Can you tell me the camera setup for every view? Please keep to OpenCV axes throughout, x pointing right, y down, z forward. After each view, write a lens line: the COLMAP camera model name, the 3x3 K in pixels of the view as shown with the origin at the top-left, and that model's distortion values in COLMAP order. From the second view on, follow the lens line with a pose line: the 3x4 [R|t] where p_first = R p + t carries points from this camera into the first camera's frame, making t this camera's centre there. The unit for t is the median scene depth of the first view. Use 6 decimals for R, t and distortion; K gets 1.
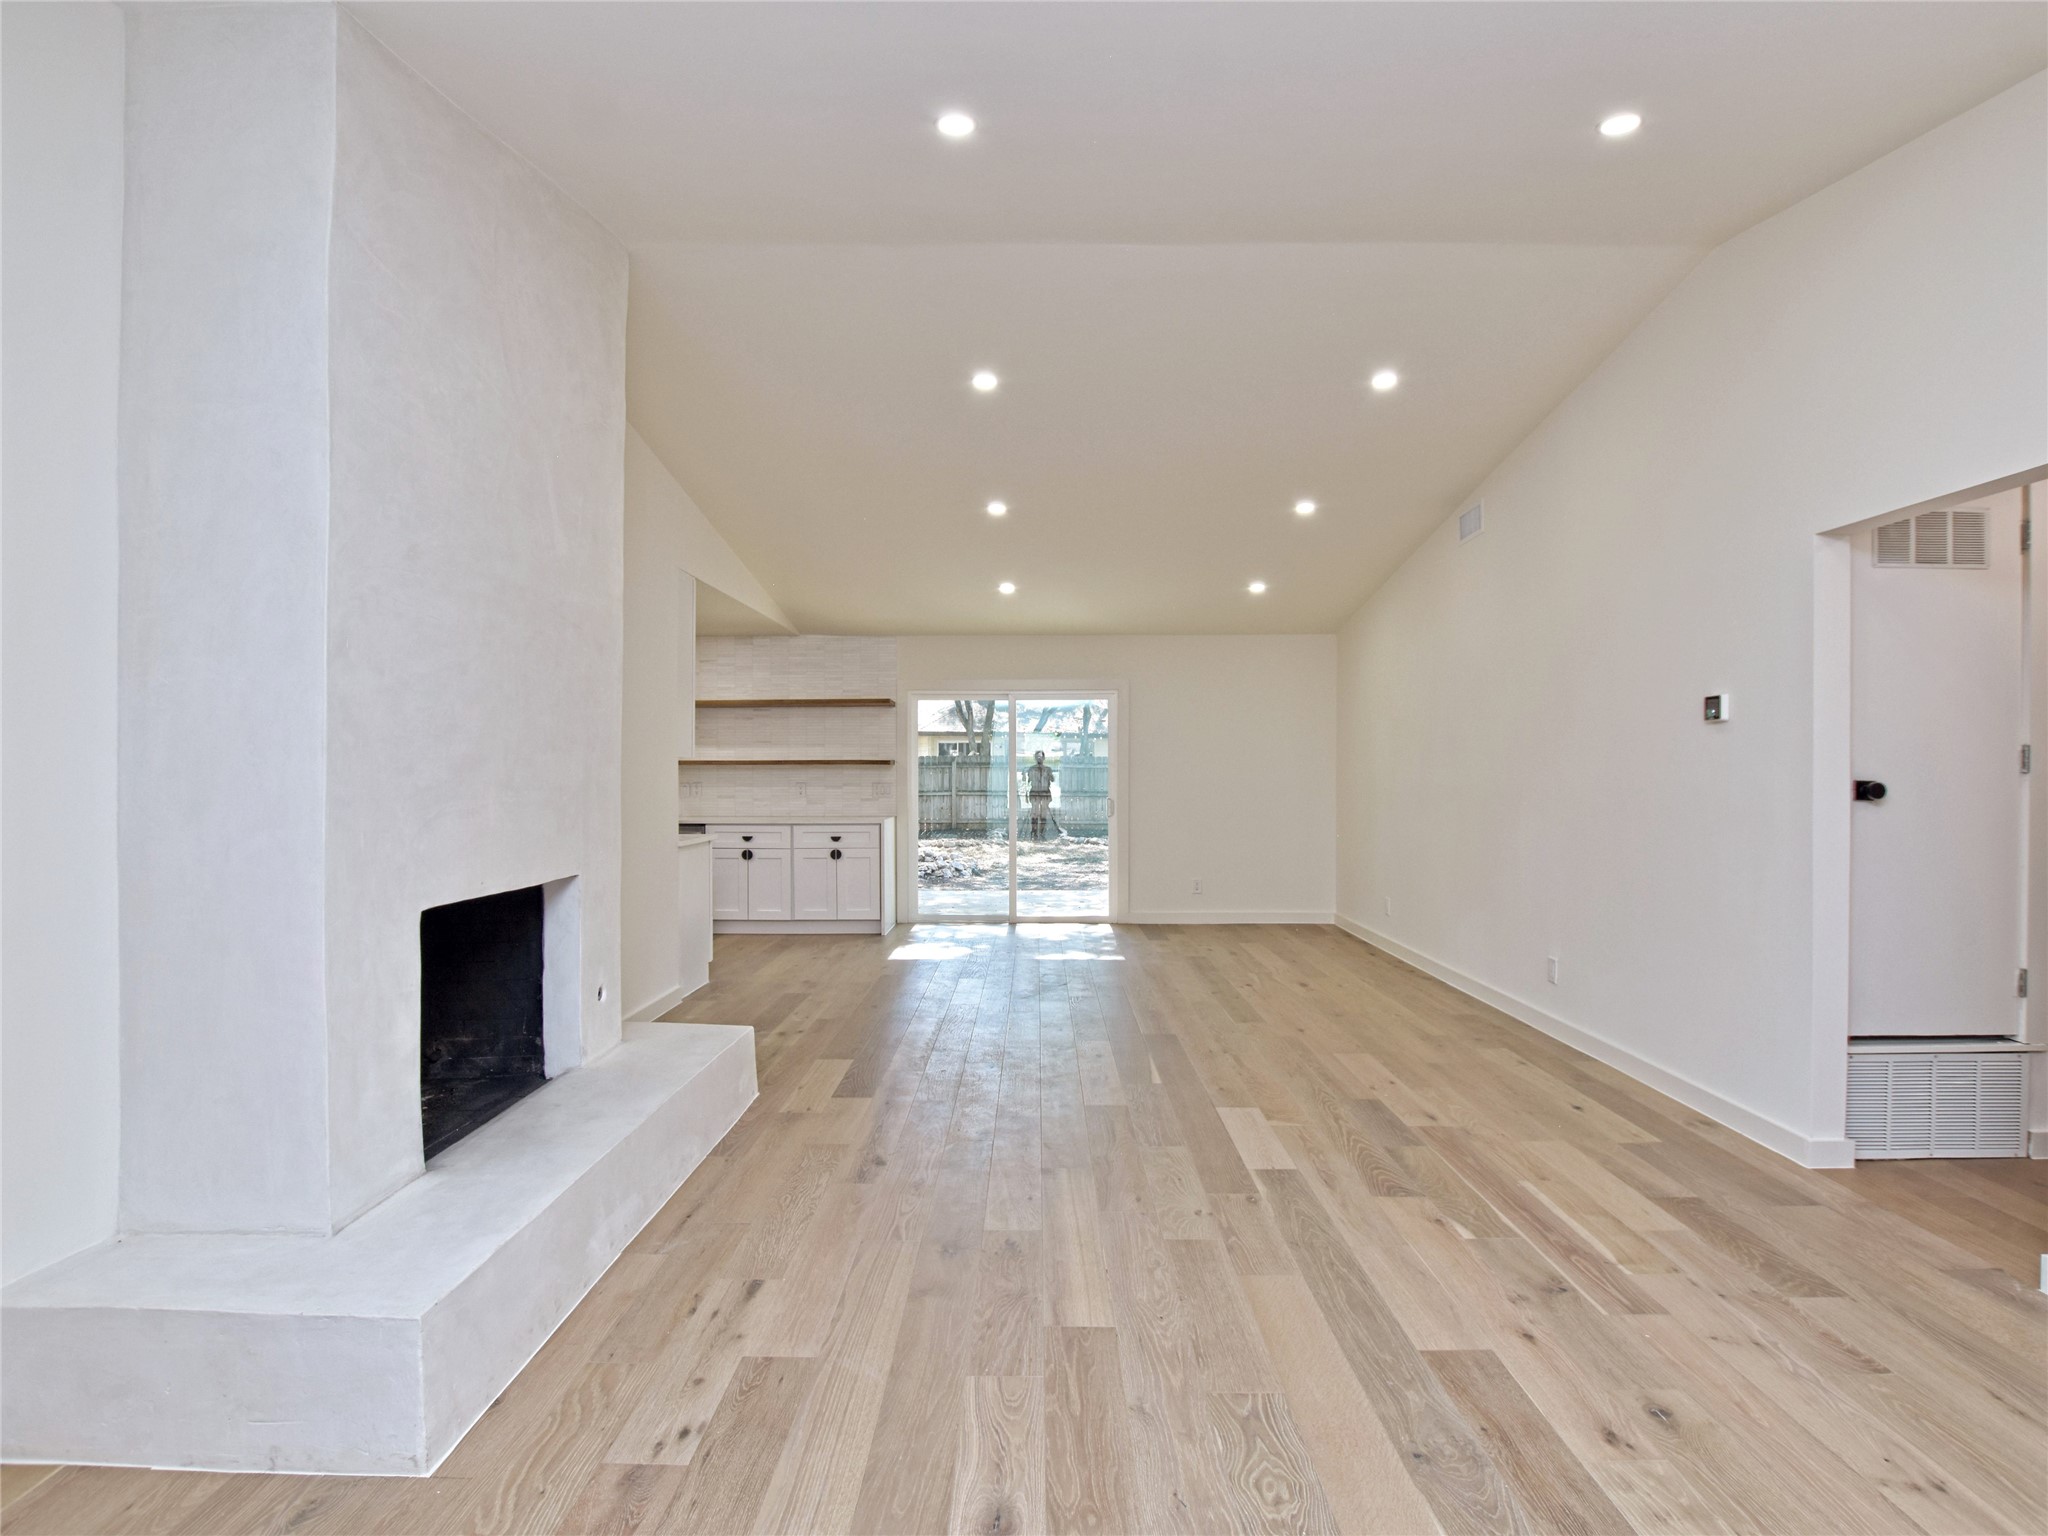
lens RADIAL K [[1013.0, 0, 1011.7], [0, 1013.0, 769.3], [0, 0, 1]] dist [-0.032273, 0.001781]
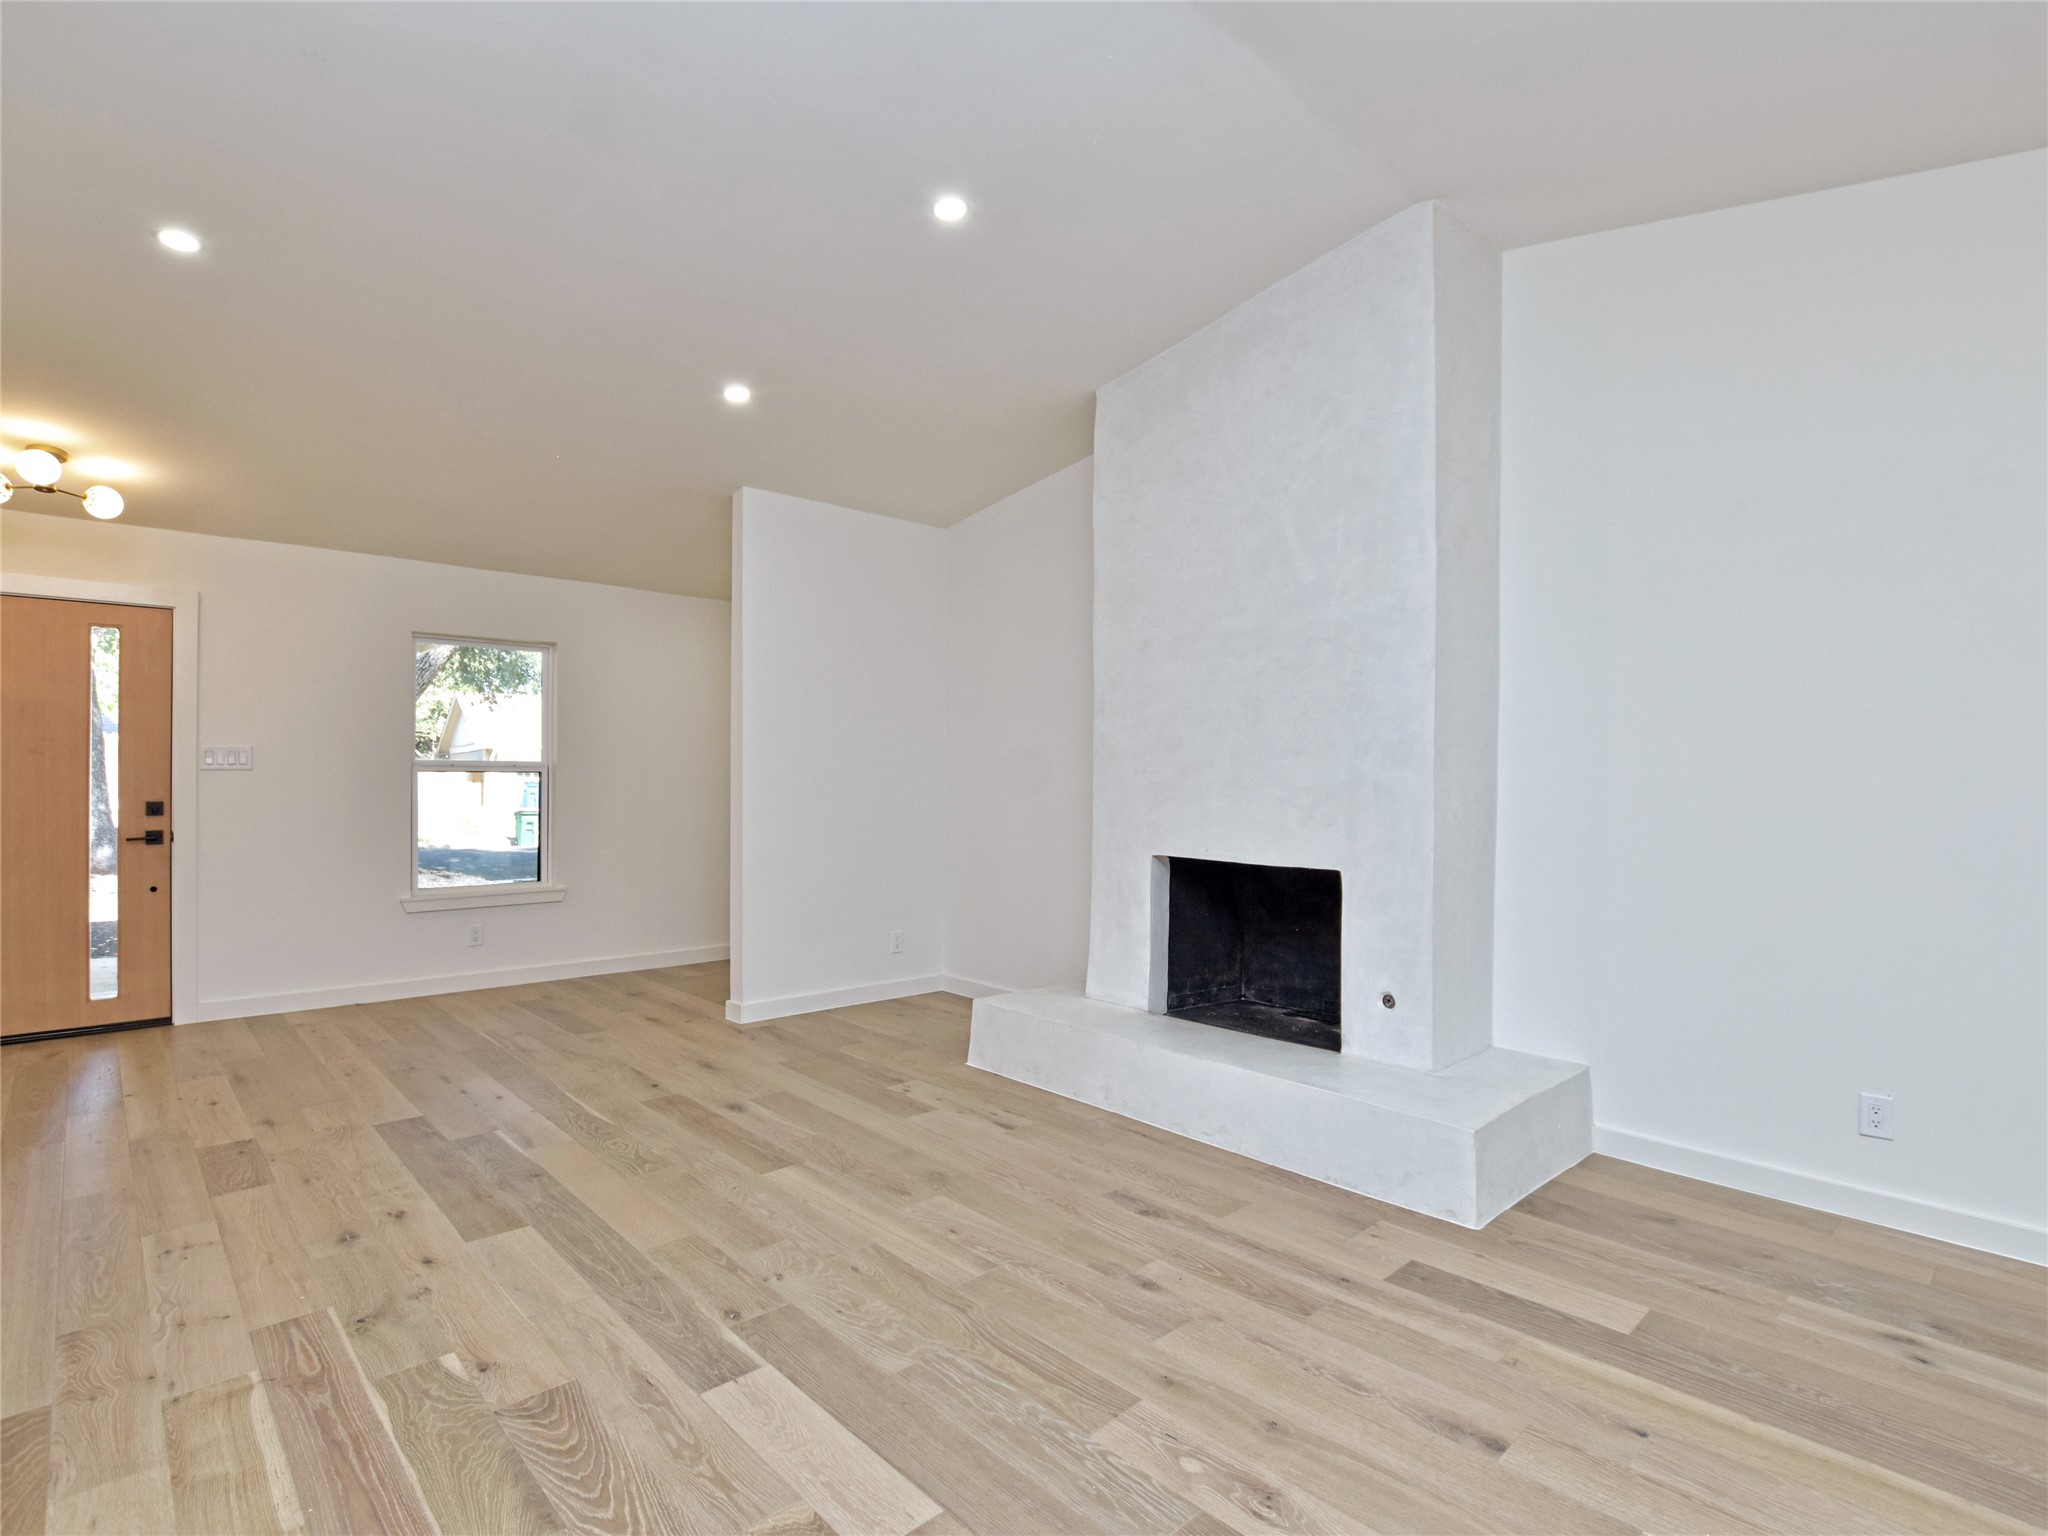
lens RADIAL K [[1013.0, 0, 1010.3], [0, 1013.0, 771.5], [0, 0, 1]] dist [-0.032273, 0.001781]
pose [[-0.716258, -0.005318, -0.697815, 0.714499], [-0.007041, 0.999975, -0.000394, 0.007448], [0.697800, 0.004631, -0.716278, 1.937916]]
